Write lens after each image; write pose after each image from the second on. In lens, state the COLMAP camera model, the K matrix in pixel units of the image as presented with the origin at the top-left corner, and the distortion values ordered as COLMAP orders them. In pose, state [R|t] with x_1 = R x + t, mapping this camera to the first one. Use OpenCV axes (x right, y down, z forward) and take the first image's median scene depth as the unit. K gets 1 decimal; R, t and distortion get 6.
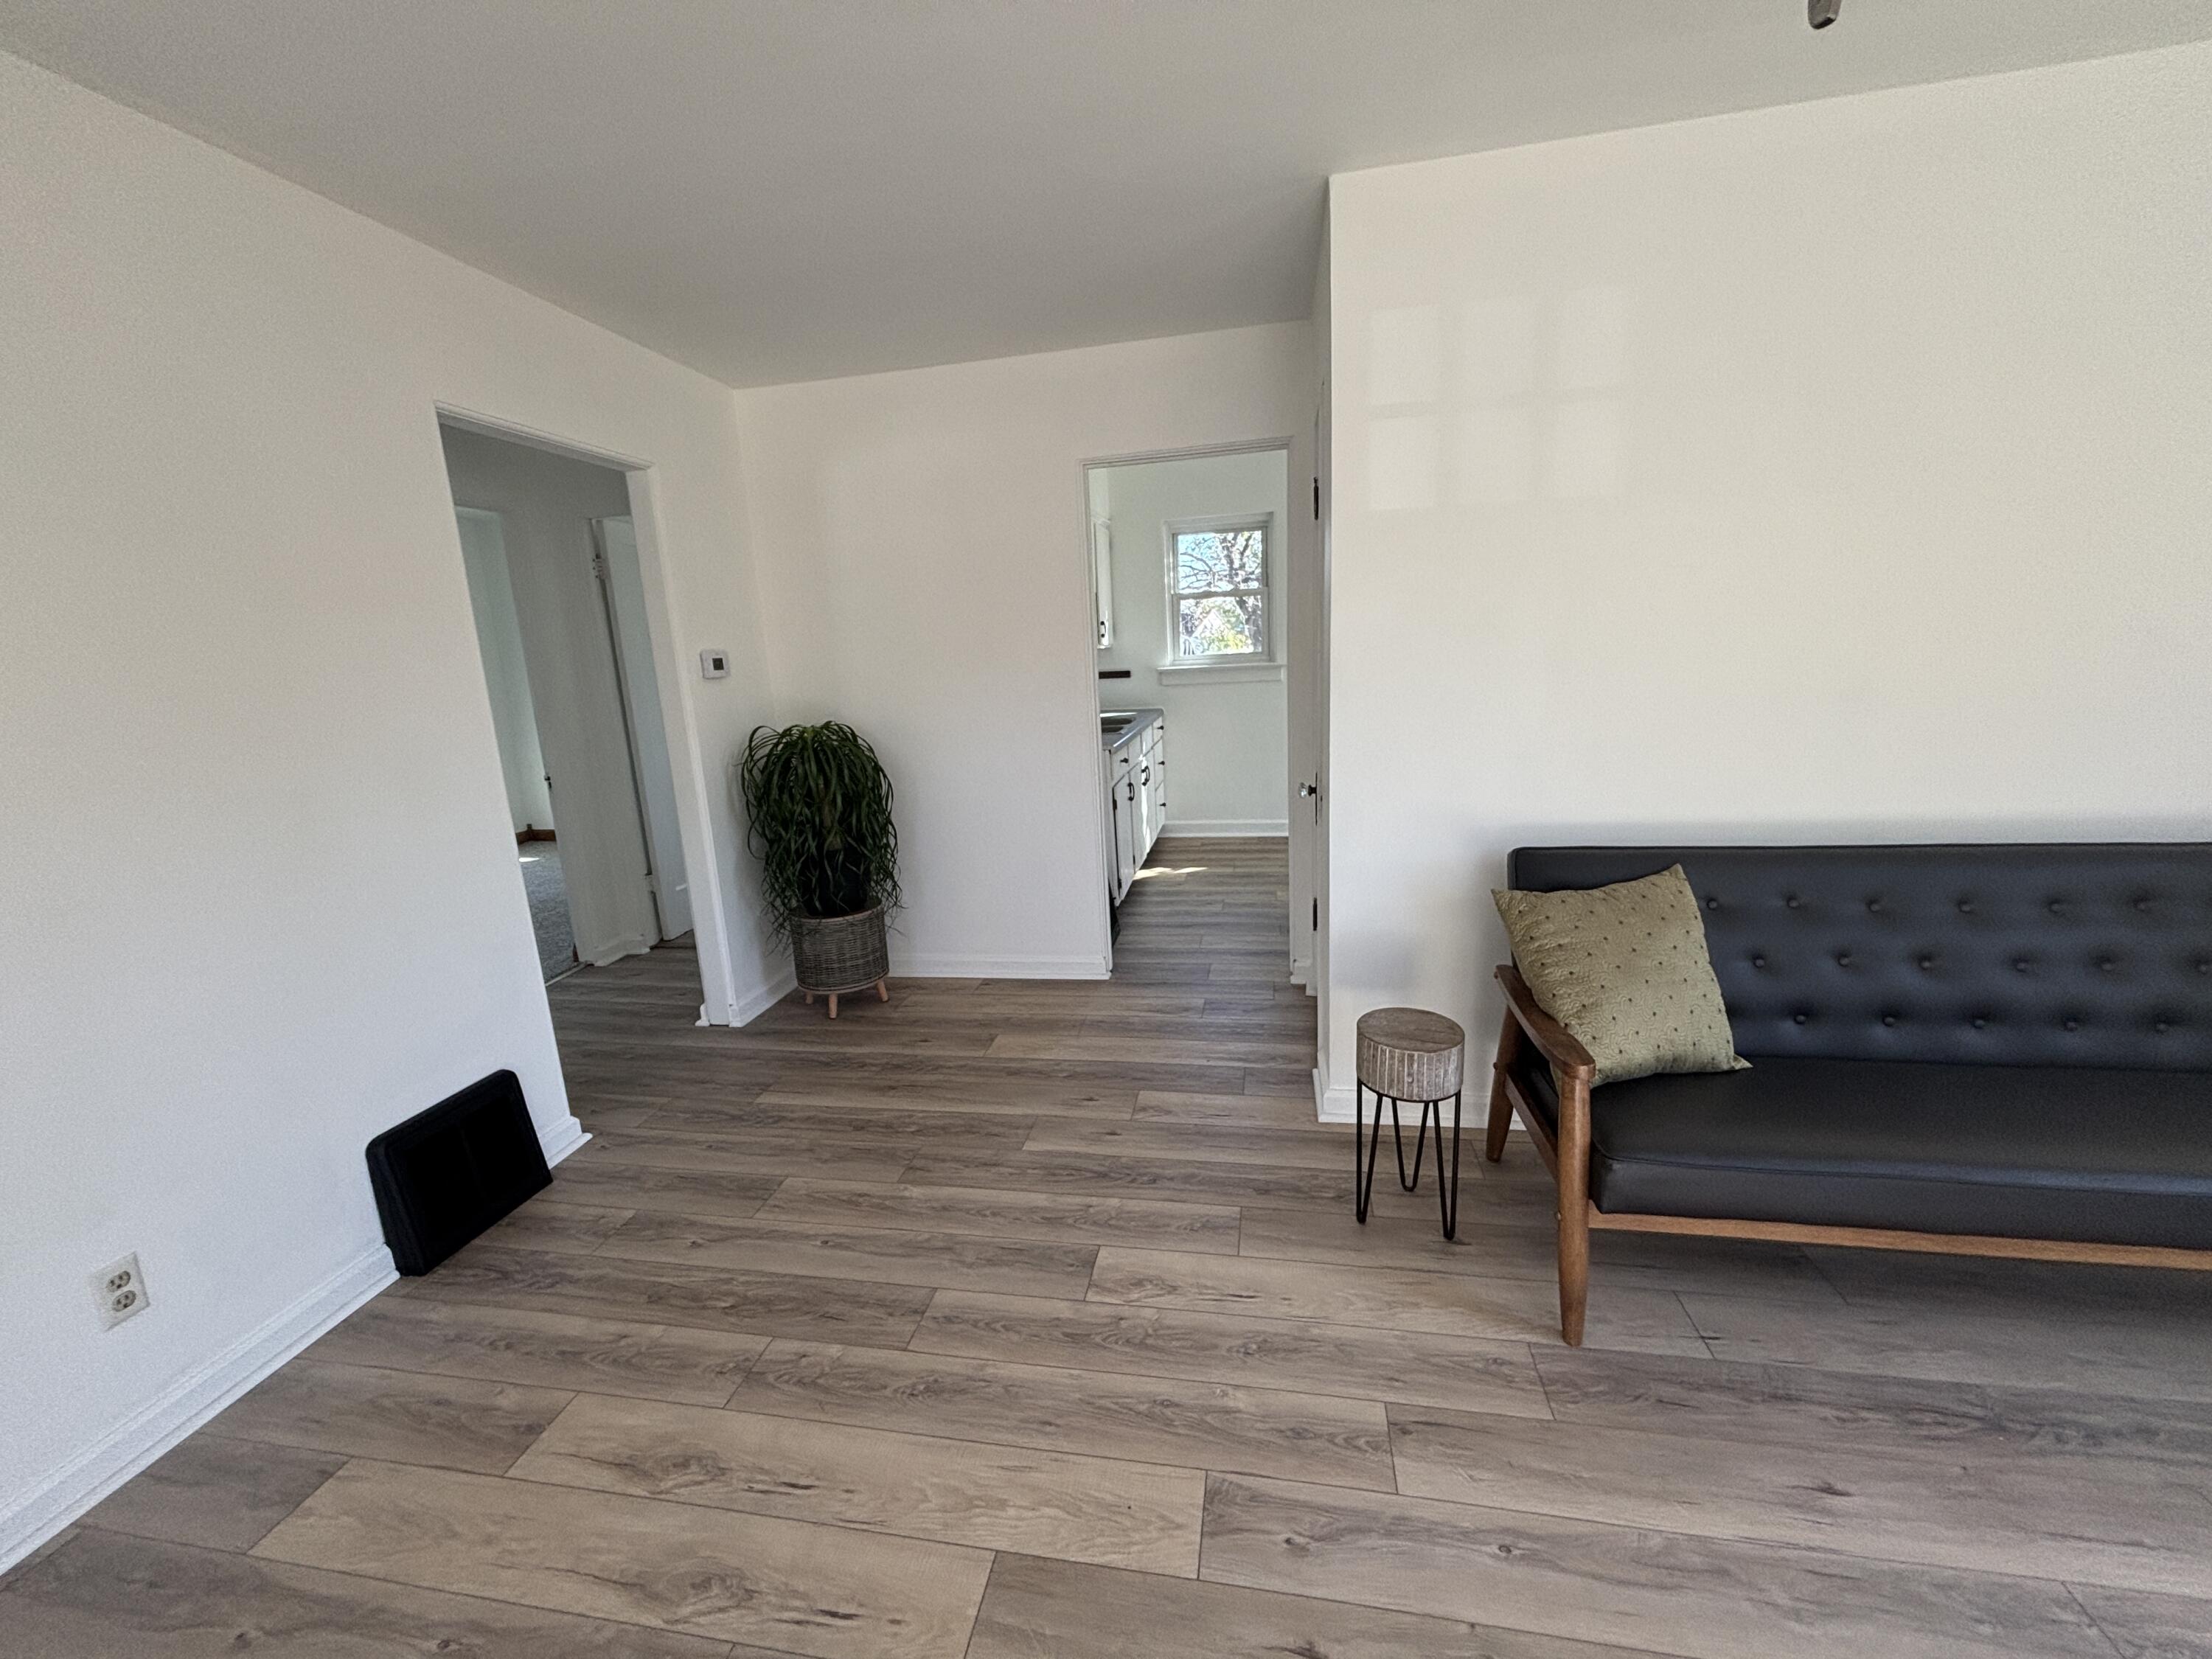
lens RADIAL K [[893.8, 0, 1106.0], [0, 893.8, 829.5], [0, 0, 1]] dist [-0.001225, -0.000327]
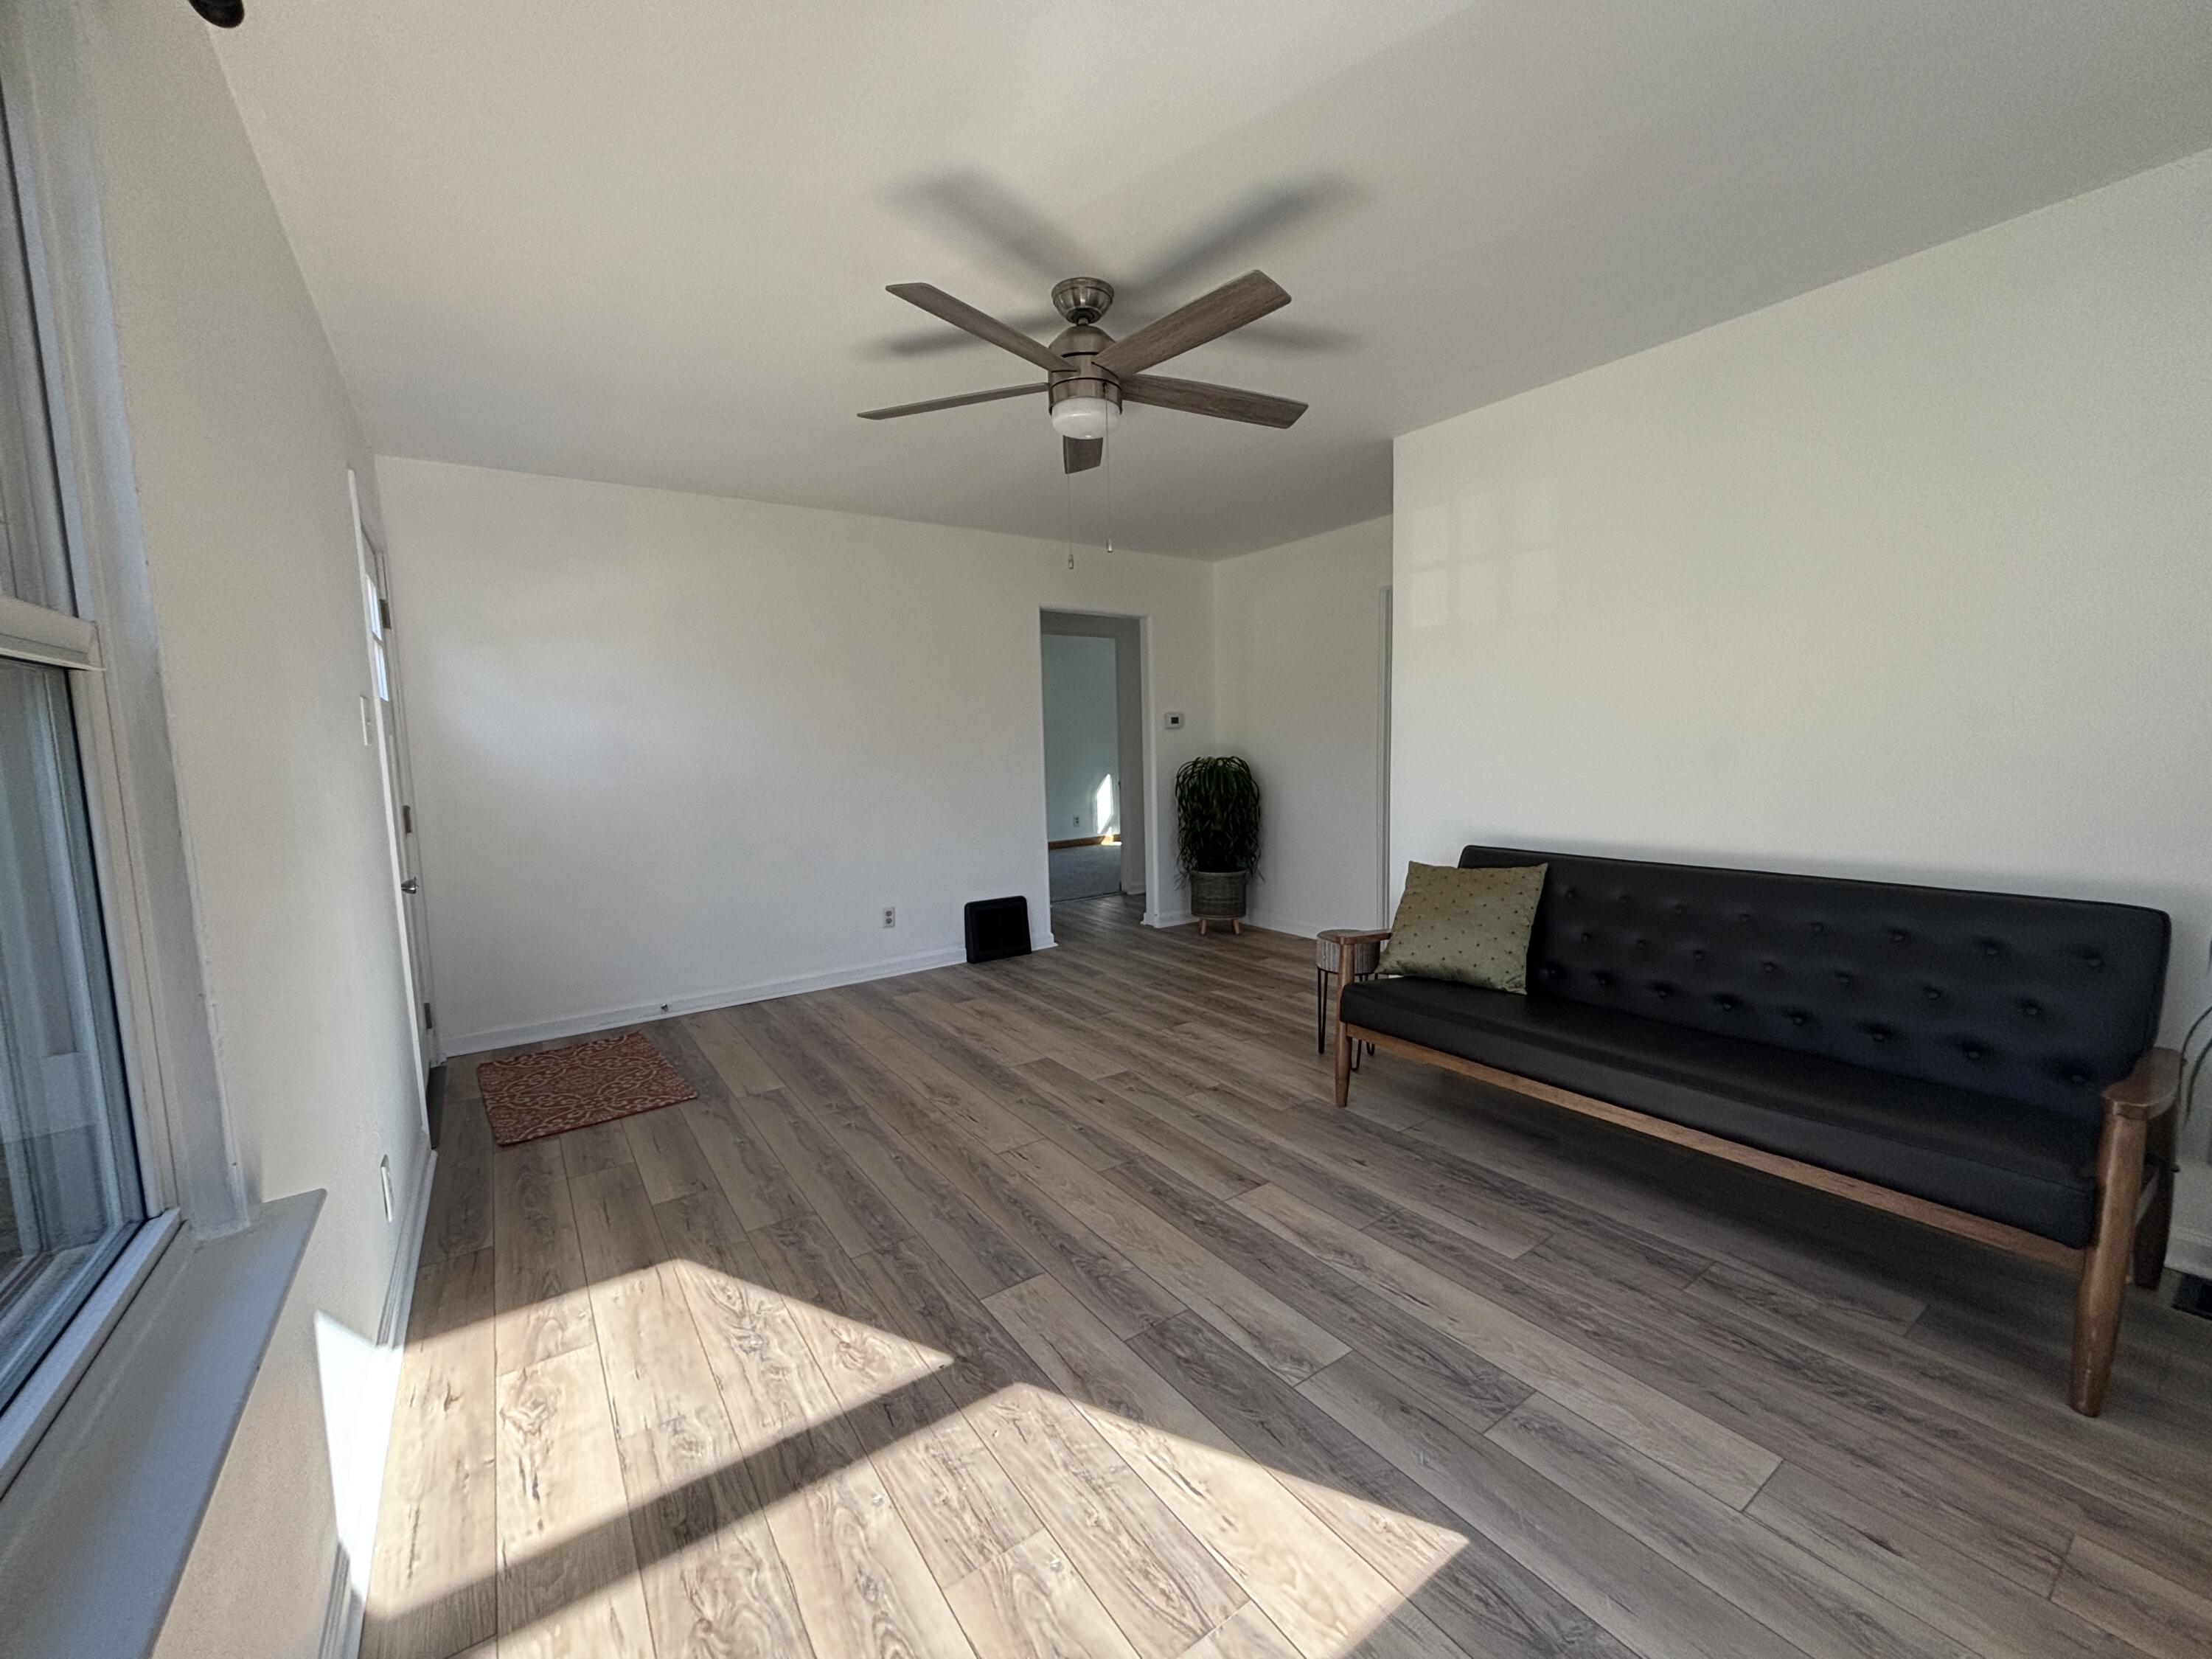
lens RADIAL K [[880.4, 0, 1104.0], [0, 880.4, 846.2], [0, 0, 1]] dist [-0.002397, 0.000447]
pose [[0.707413, 0.116865, -0.697072, 1.123782], [-0.157790, 0.987458, 0.005418, 0.116874], [0.688962, 0.106158, 0.716981, -0.507147]]
